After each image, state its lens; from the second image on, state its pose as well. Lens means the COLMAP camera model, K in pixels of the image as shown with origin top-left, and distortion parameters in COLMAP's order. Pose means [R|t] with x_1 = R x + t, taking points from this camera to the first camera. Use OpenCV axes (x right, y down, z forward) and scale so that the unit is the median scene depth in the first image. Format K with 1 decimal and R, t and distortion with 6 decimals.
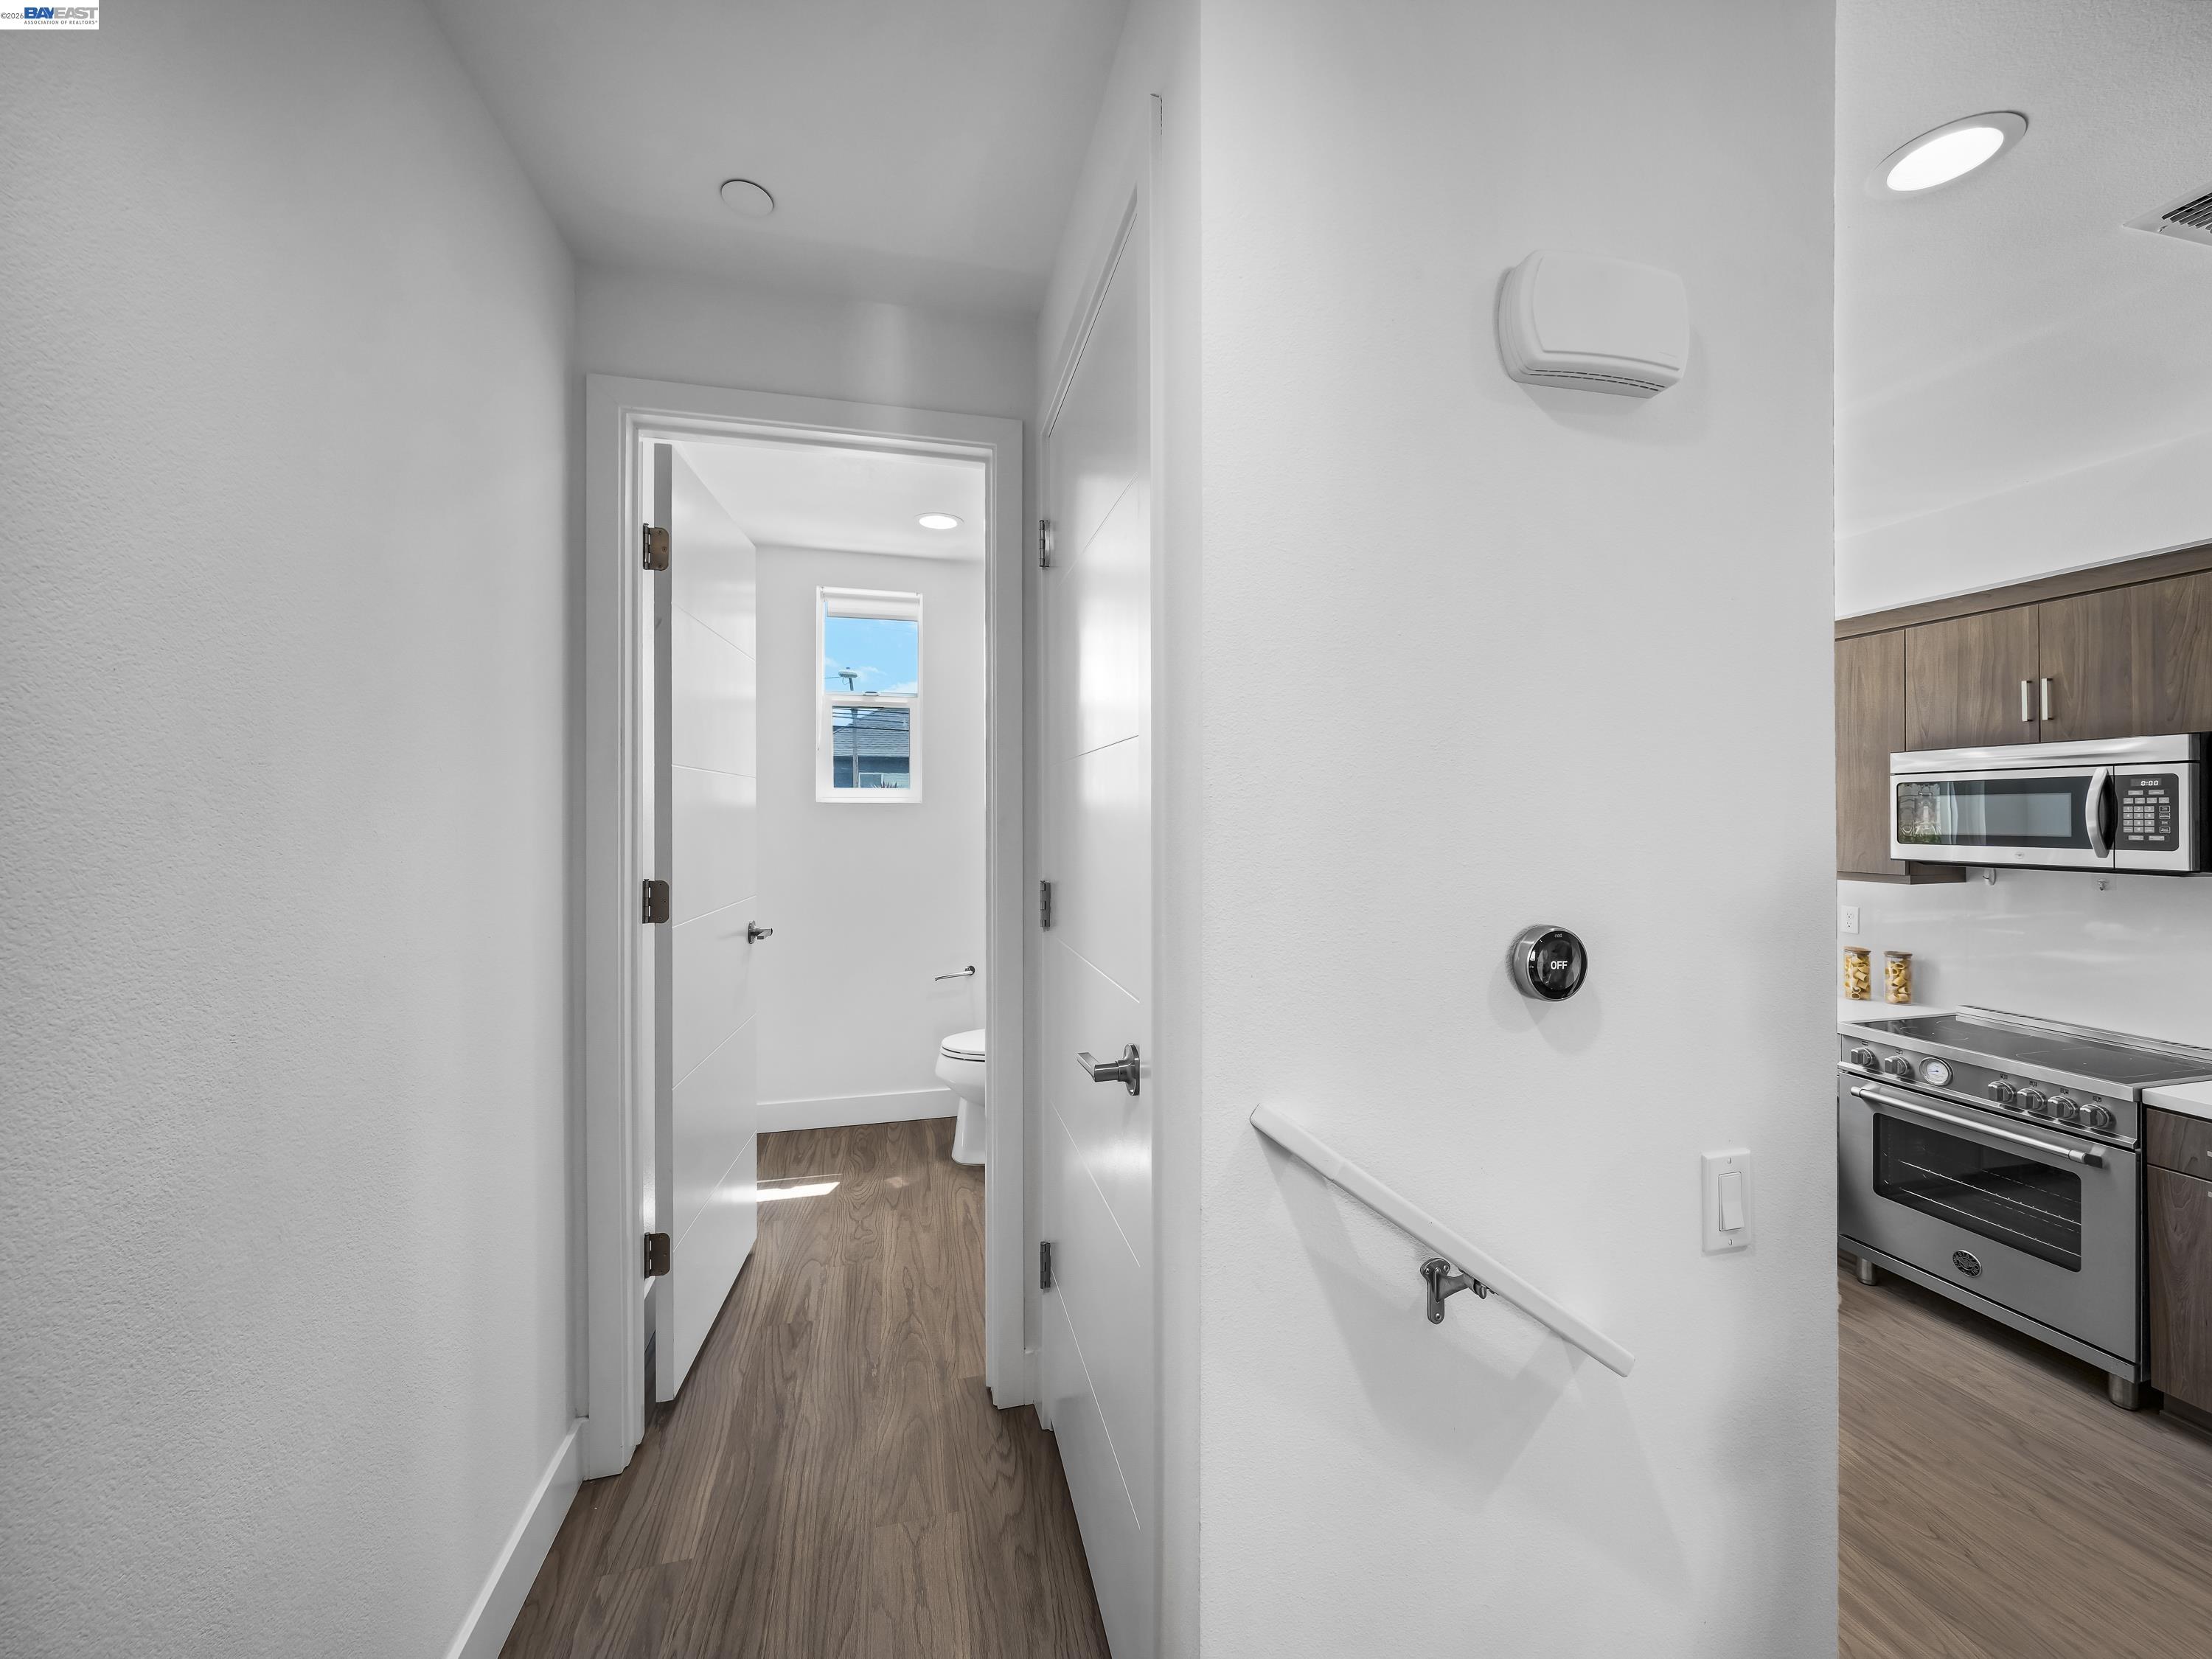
lens RADIAL K [[853.9, 0, 1110.5], [0, 853.9, 818.0], [0, 0, 1]] dist [0.001859, -0.000494]
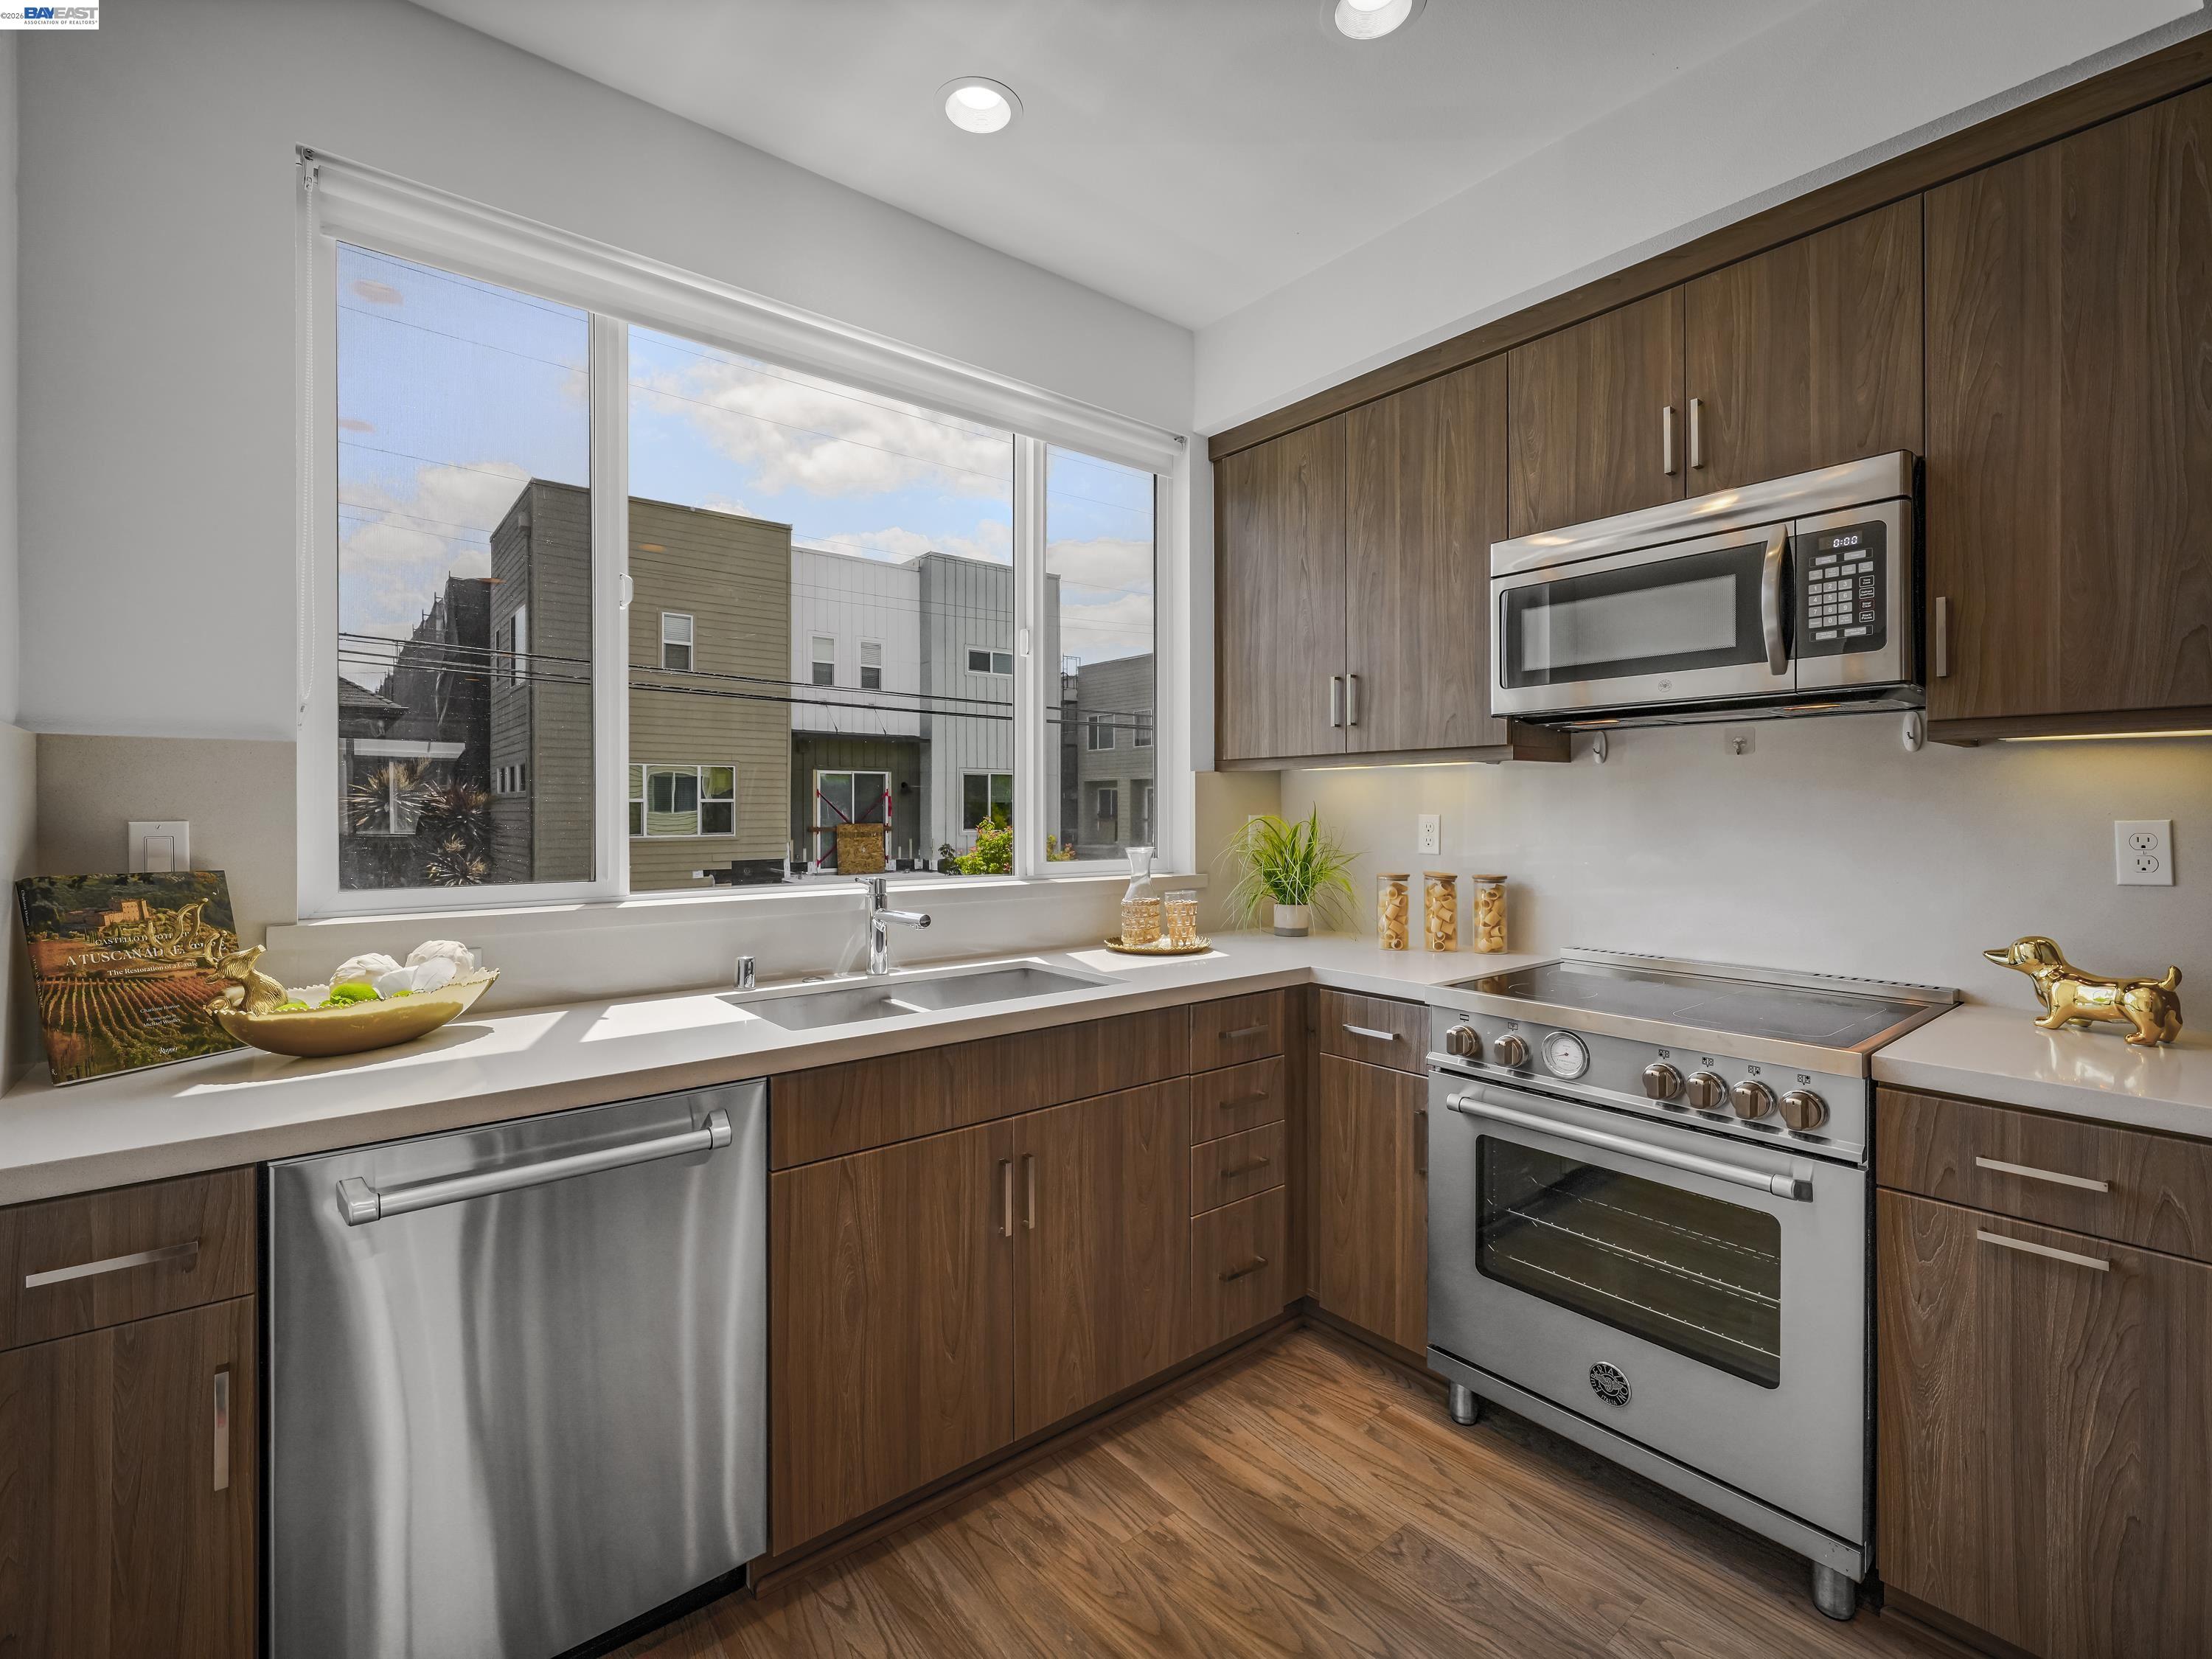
lens RADIAL K [[989.9, 0, 1107.9], [0, 989.9, 821.9], [0, 0, 1]] dist [-0.018133, -0.000097]
pose [[0.906628, -0.002408, 0.421924, 0.447352], [-0.001001, 0.999969, 0.007857, 0.148384], [-0.421929, -0.007545, 0.906597, 0.583916]]
